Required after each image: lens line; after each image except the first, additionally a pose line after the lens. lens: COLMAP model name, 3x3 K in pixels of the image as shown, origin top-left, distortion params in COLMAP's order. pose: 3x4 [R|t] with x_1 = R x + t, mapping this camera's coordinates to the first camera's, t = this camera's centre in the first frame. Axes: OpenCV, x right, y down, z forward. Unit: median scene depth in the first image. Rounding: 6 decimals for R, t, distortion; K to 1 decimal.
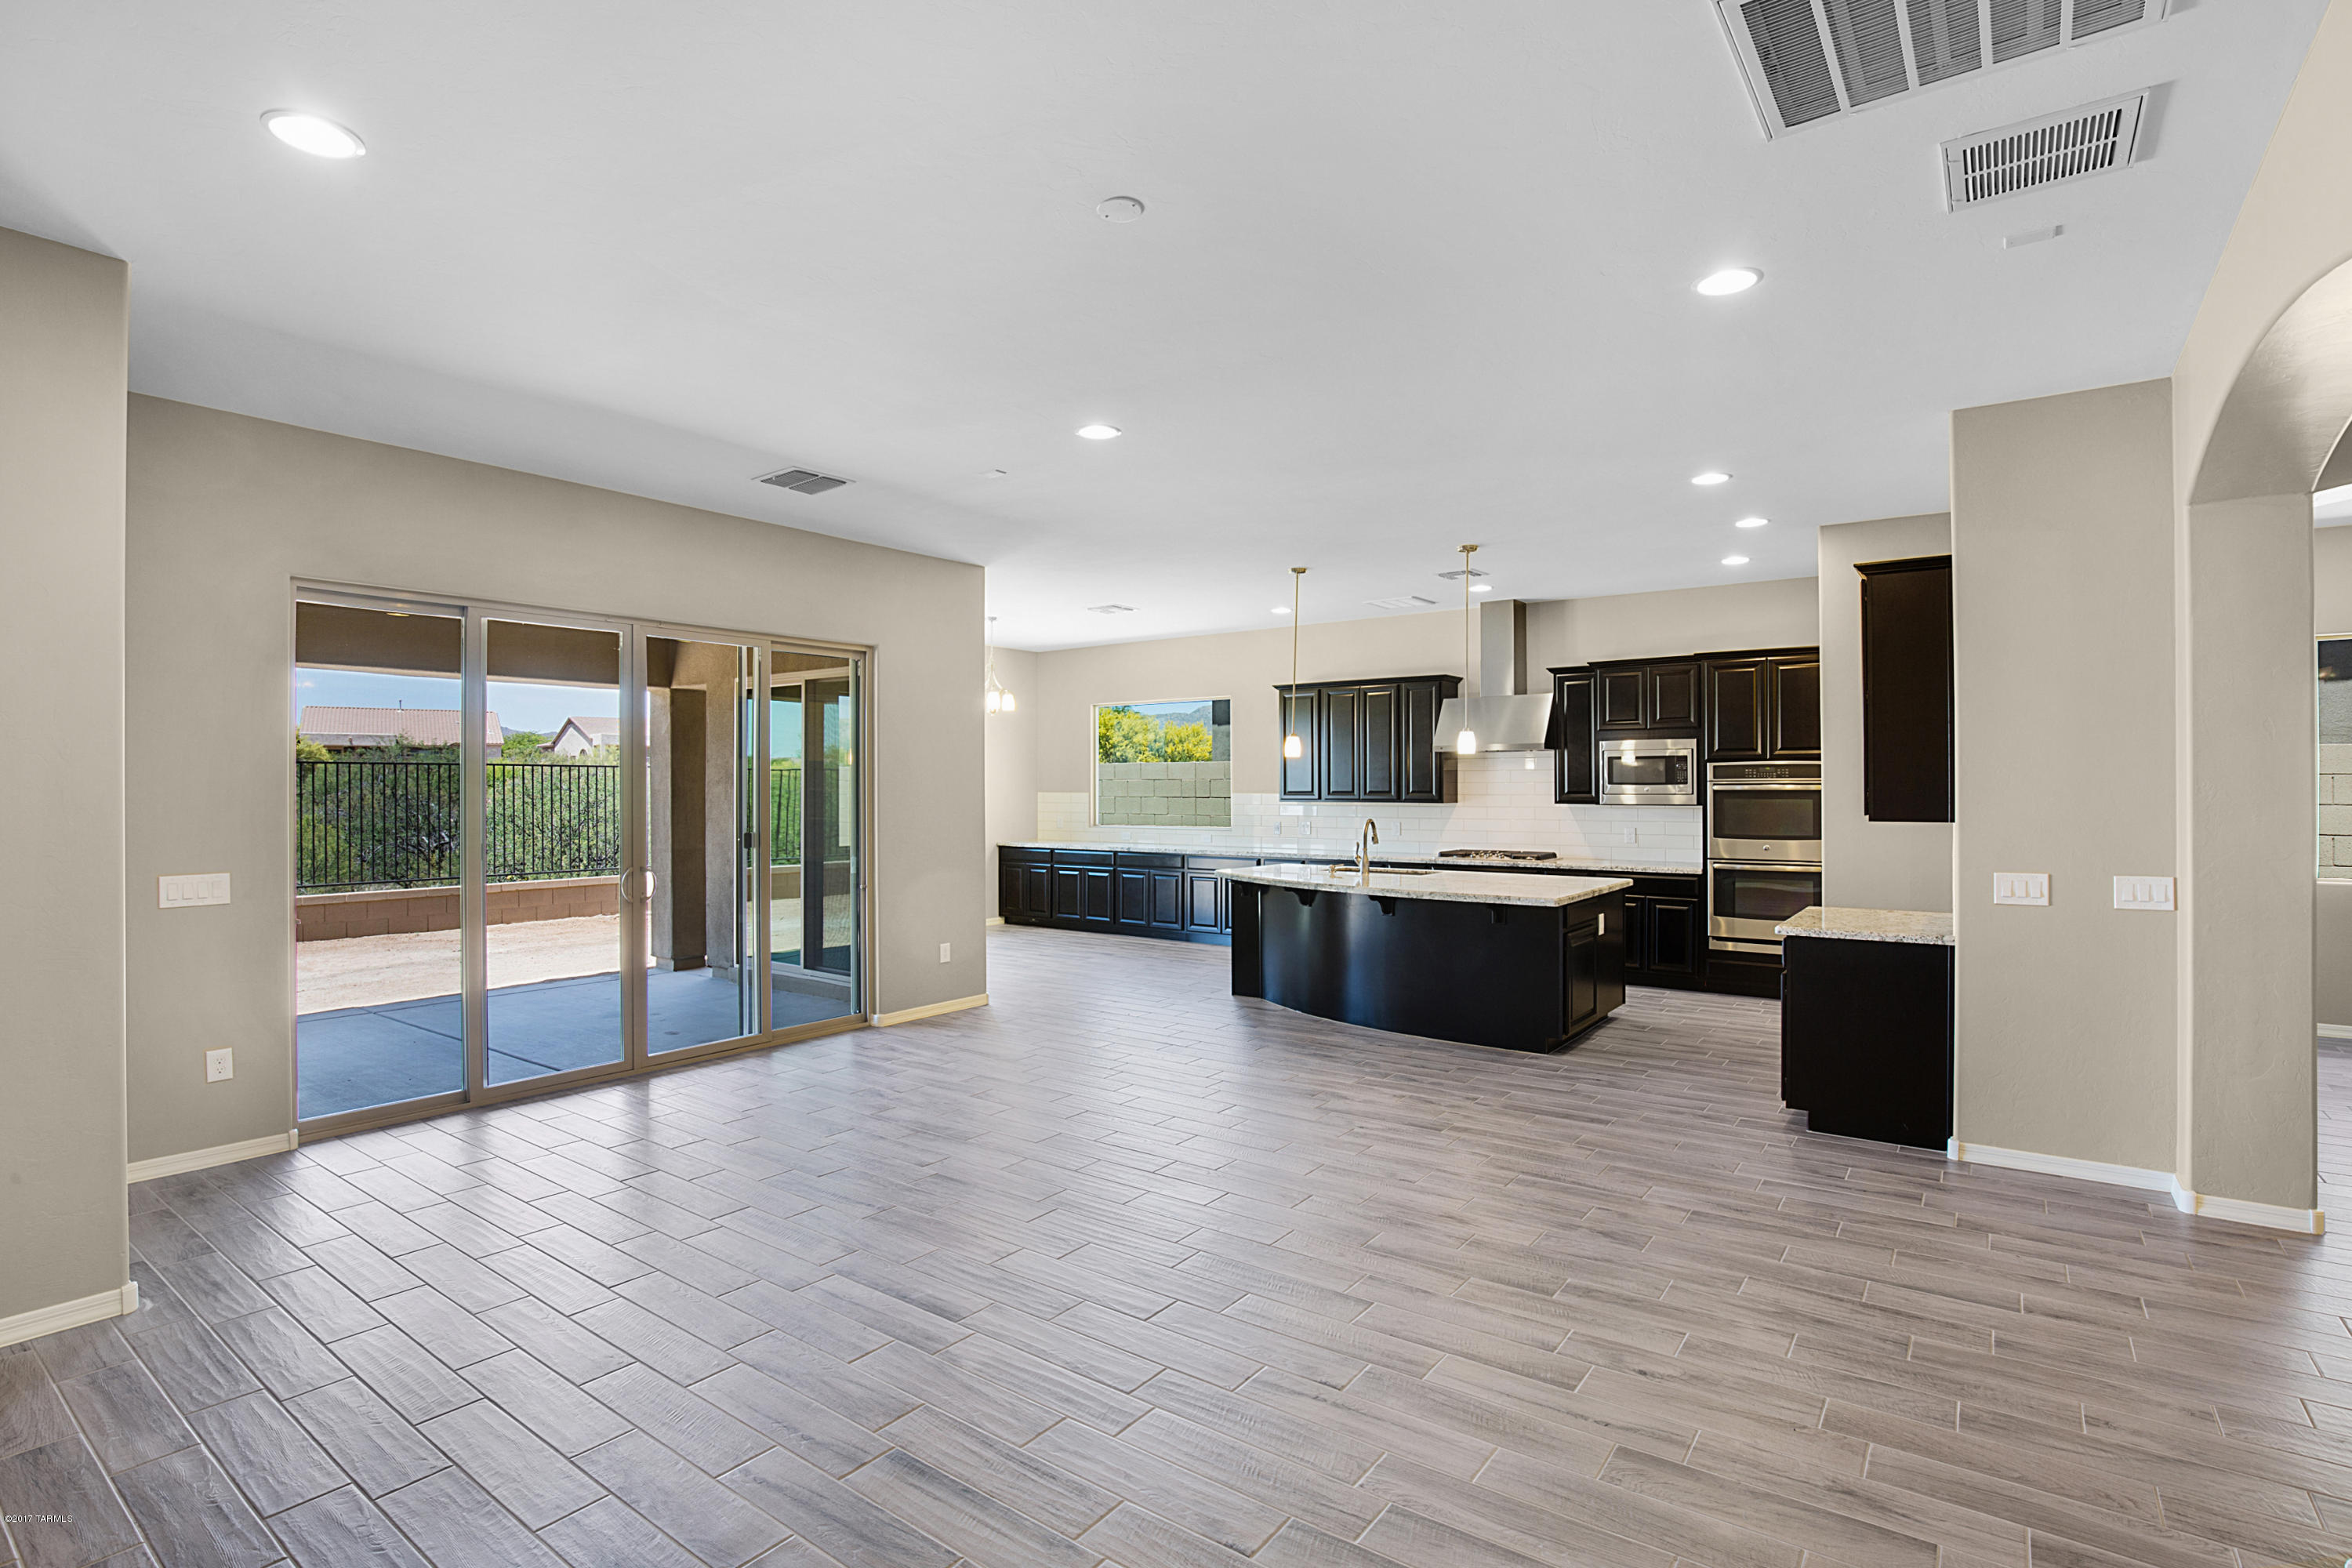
lens RADIAL K [[1076.3, 0, 1203.9], [0, 1076.3, 782.6], [0, 0, 1]] dist [0.001340, 0.000349]
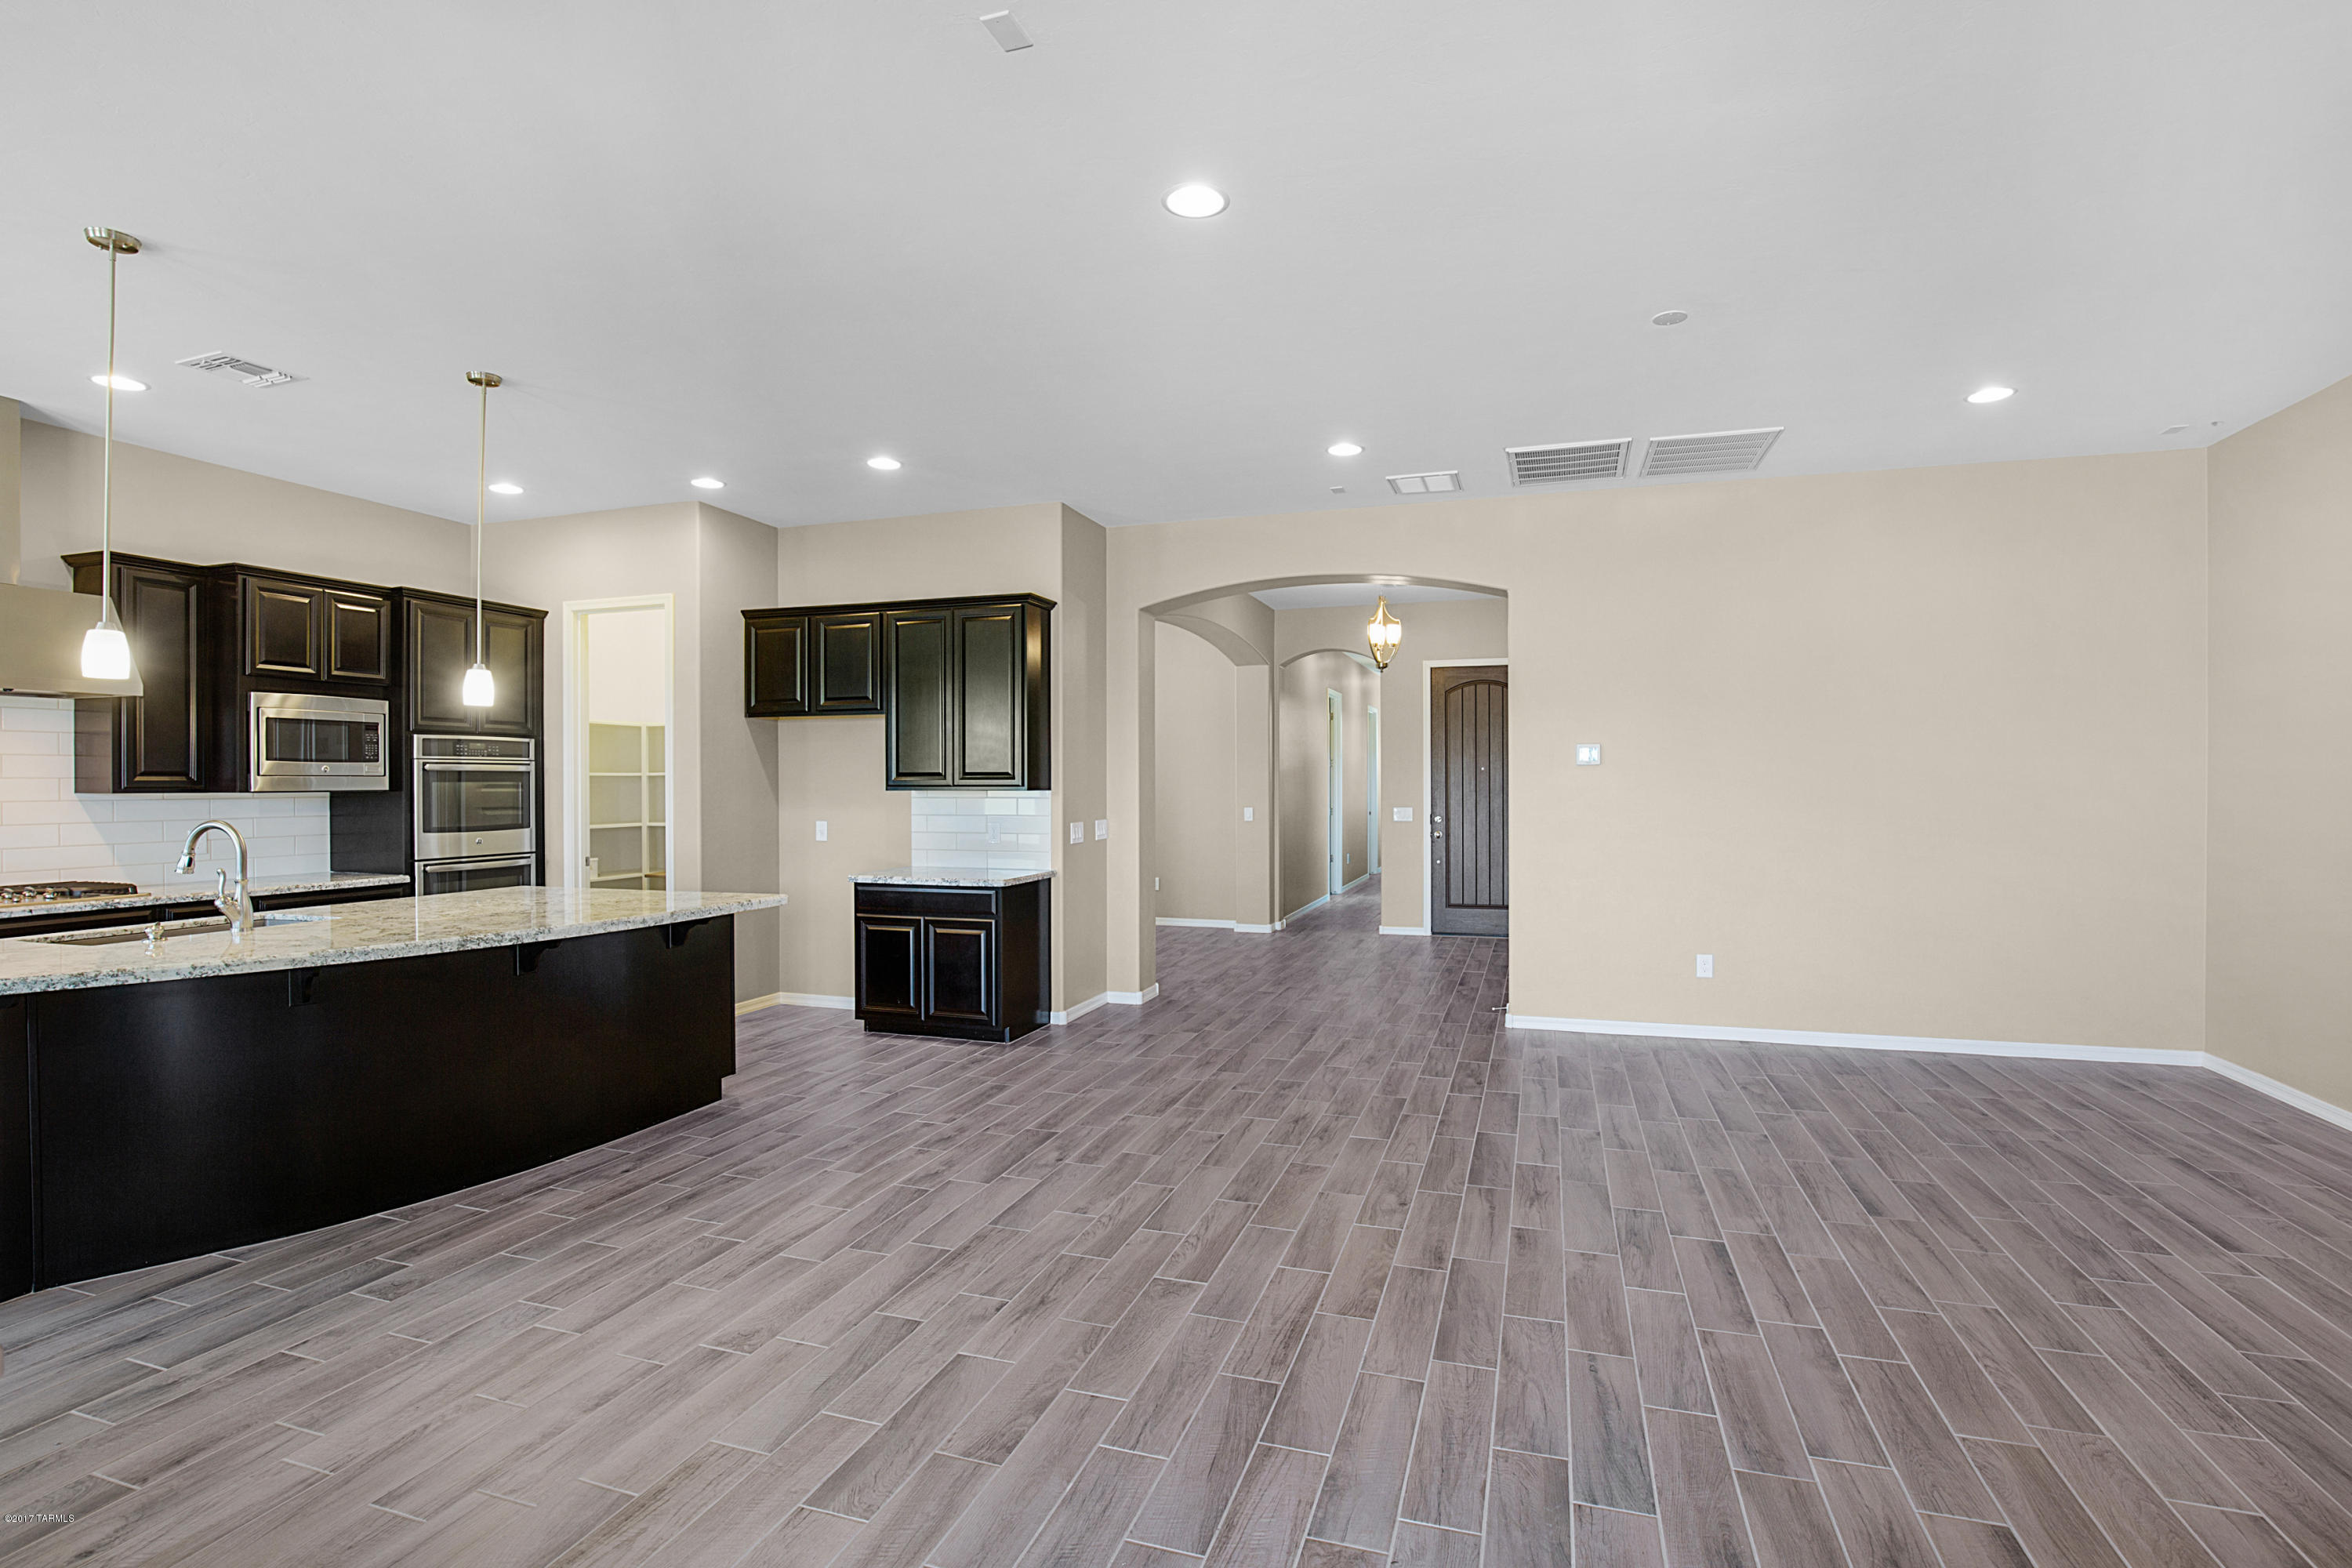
lens RADIAL K [[1170.1, 0, 1174.2], [0, 1170.1, 747.7], [0, 0, 1]] dist [-0.032121, 0.002650]
pose [[-0.292802, 0.035500, 0.955514, -0.694578], [0.004260, 0.999349, -0.035823, 0.033878], [-0.956164, -0.006418, -0.292763, 1.097331]]
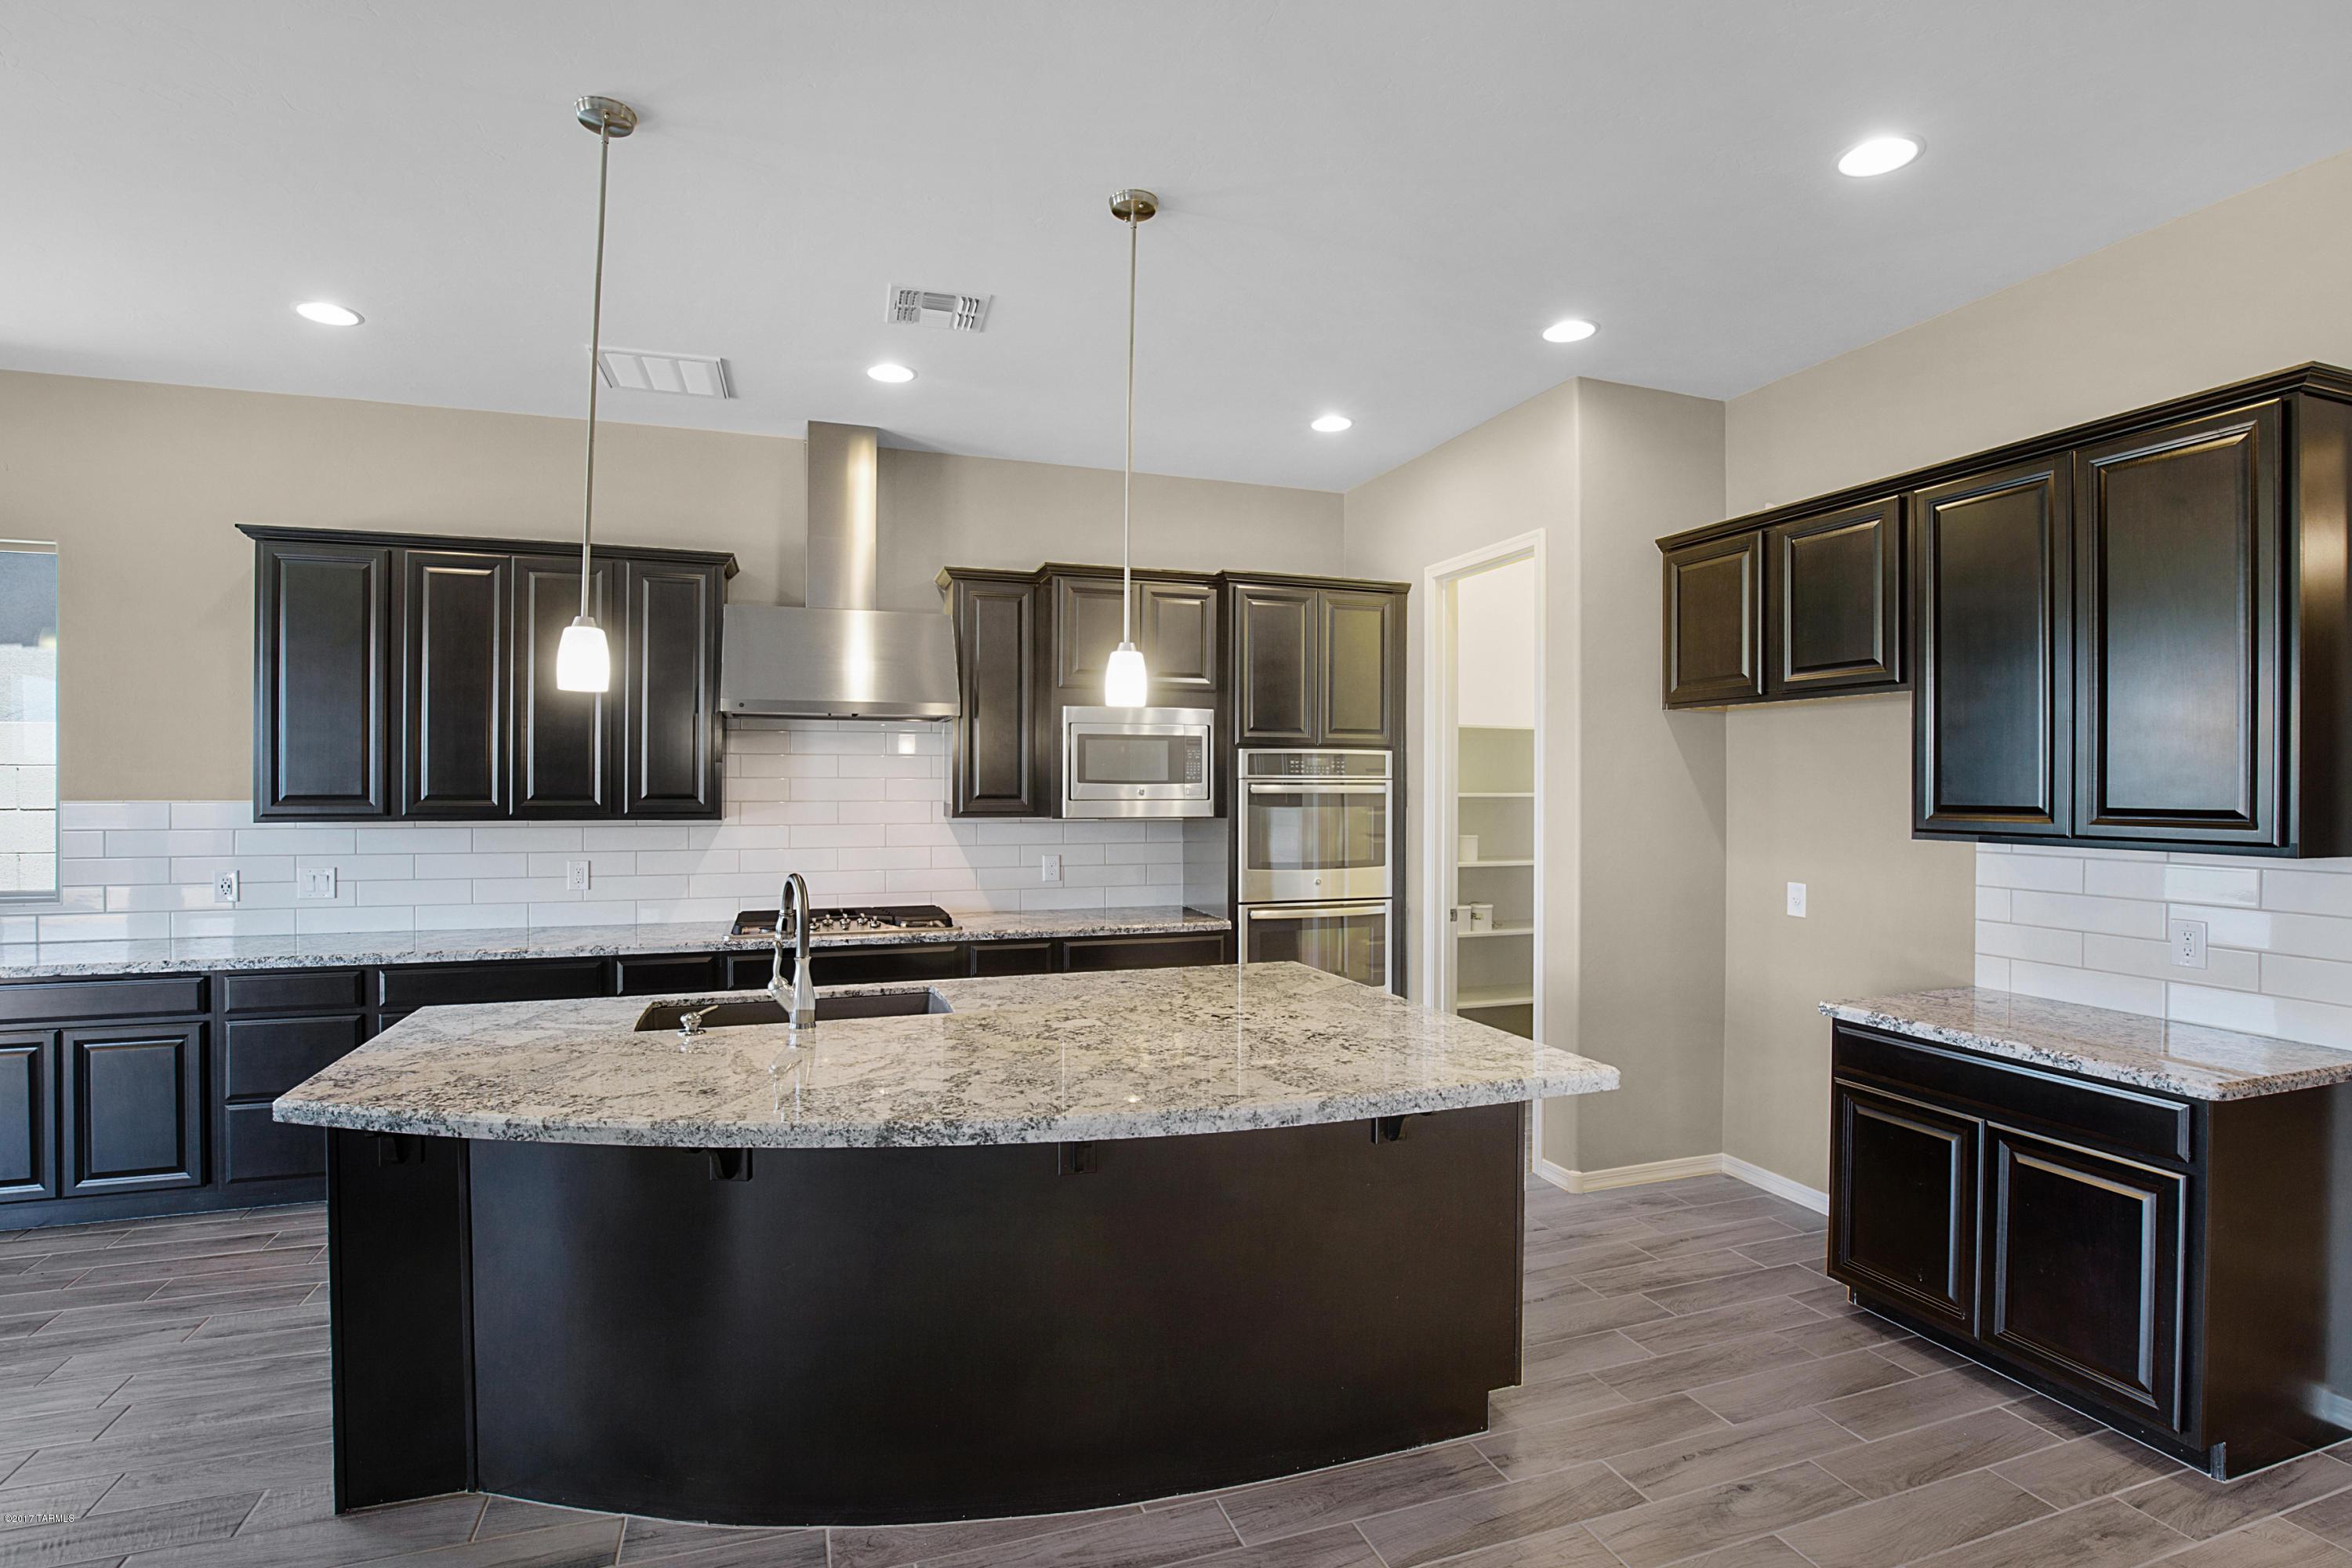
lens RADIAL K [[1093.2, 0, 1145.6], [0, 1093.2, 795.1], [0, 0, 1]] dist [-0.031159, 0.000944]
pose [[0.588837, -0.000834, 0.808252, -0.108673], [-0.006629, 0.999961, 0.005862, 0.007499], [-0.808225, -0.008810, 0.588808, 1.014890]]
